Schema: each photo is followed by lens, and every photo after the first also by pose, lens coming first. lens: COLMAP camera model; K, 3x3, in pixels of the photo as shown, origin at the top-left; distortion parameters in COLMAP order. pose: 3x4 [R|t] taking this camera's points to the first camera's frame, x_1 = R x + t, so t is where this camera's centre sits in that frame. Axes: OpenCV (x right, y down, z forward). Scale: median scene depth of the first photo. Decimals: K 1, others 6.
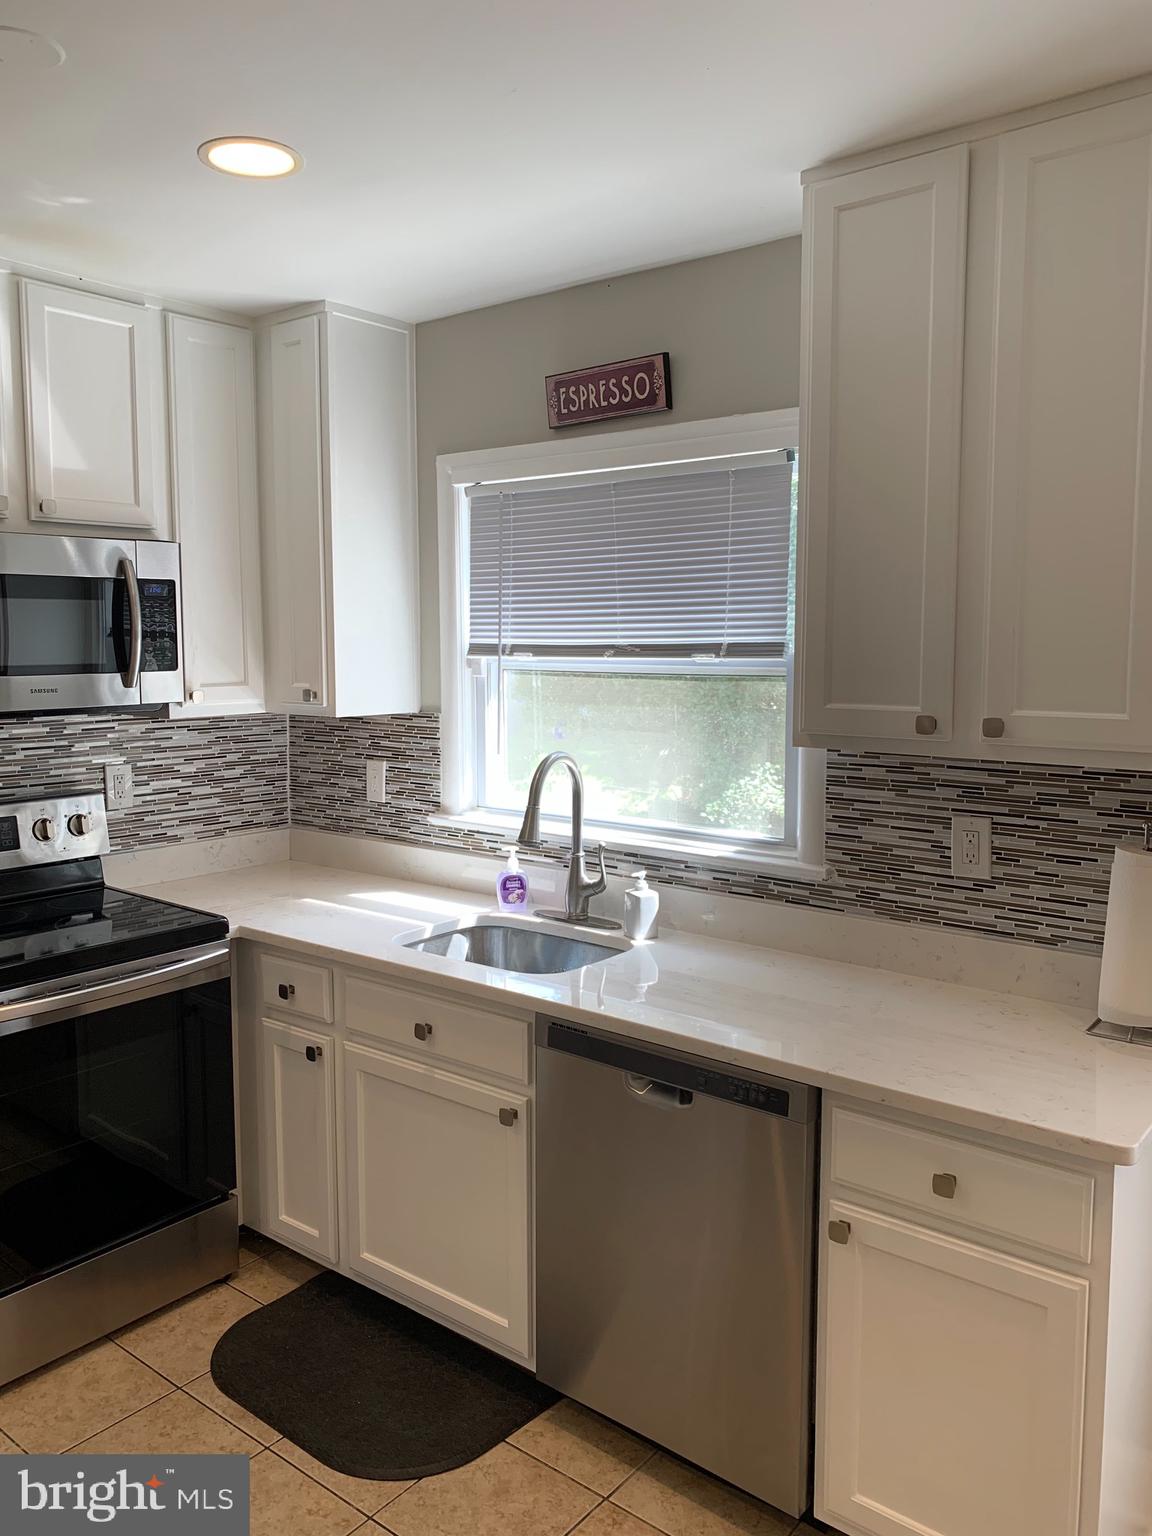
lens RADIAL K [[1192.9, 0, 573.8], [0, 1192.9, 752.0], [0, 0, 1]] dist [0.106981, -0.233391]
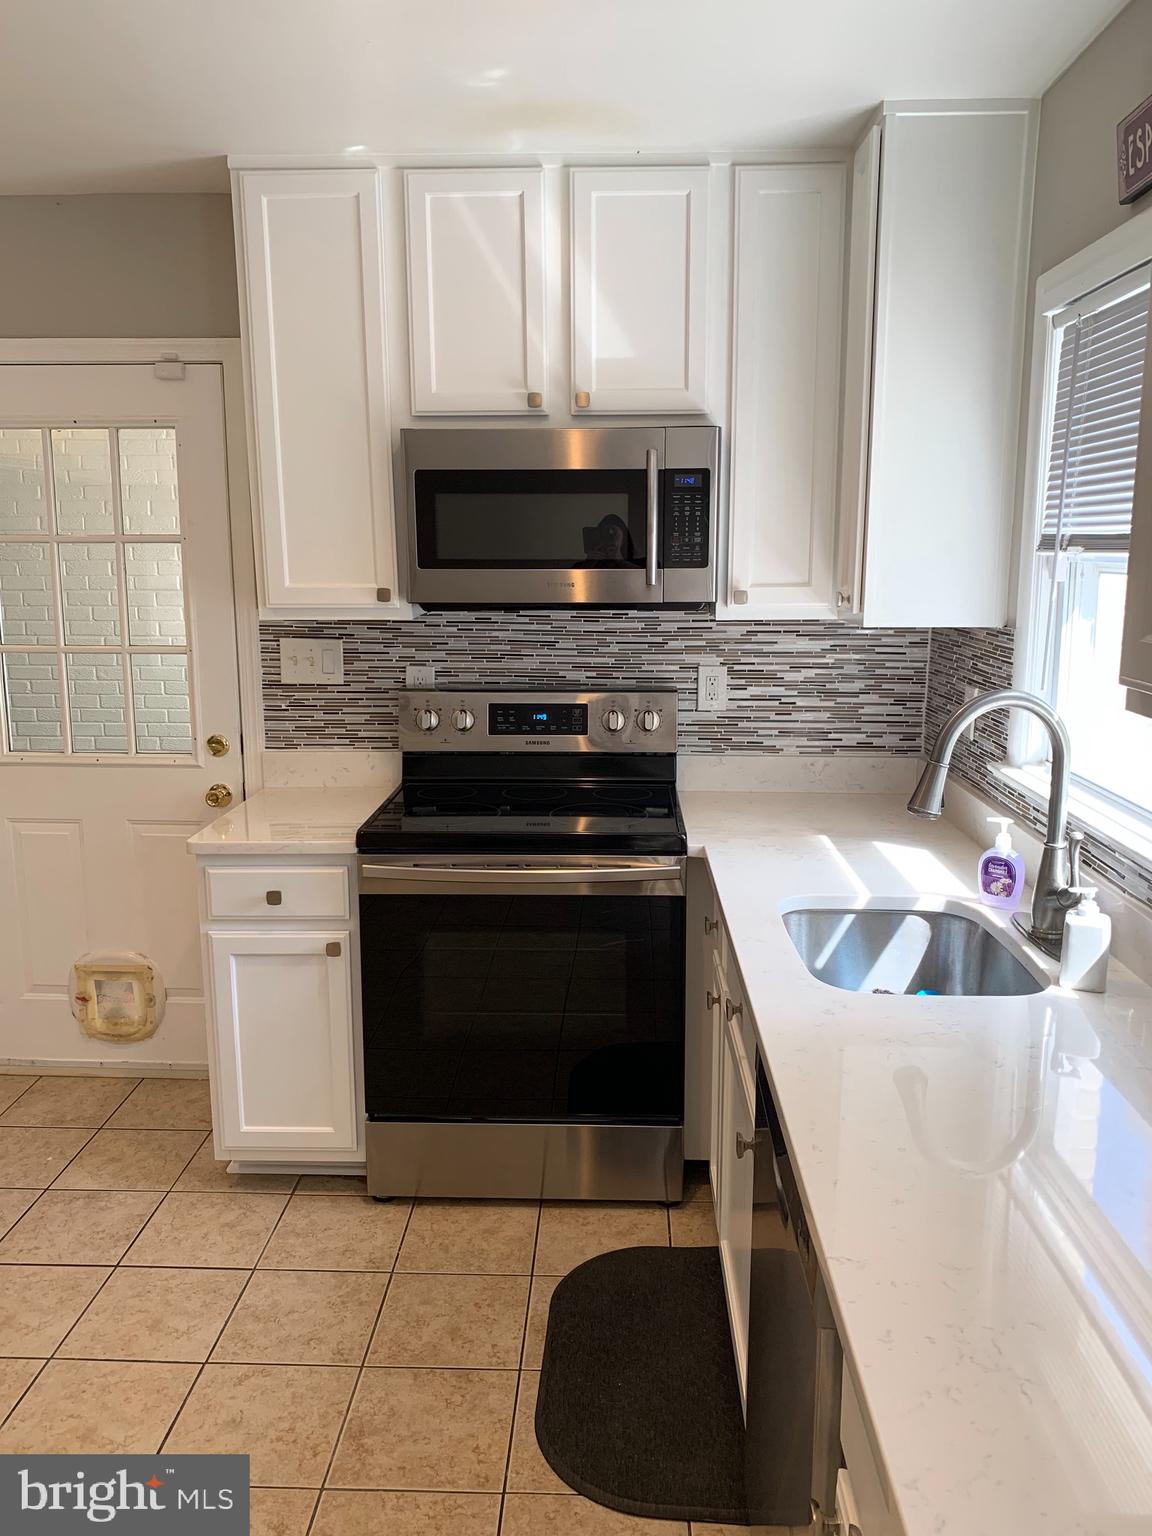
lens RADIAL K [[1180.5, 0, 566.4], [0, 1180.5, 757.9], [0, 0, 1]] dist [0.072801, -0.108407]
pose [[0.602617, 0.140312, -0.785599, 0.328955], [-0.077324, 0.990056, 0.117516, -0.019822], [0.794276, -0.010071, 0.607474, 0.331487]]
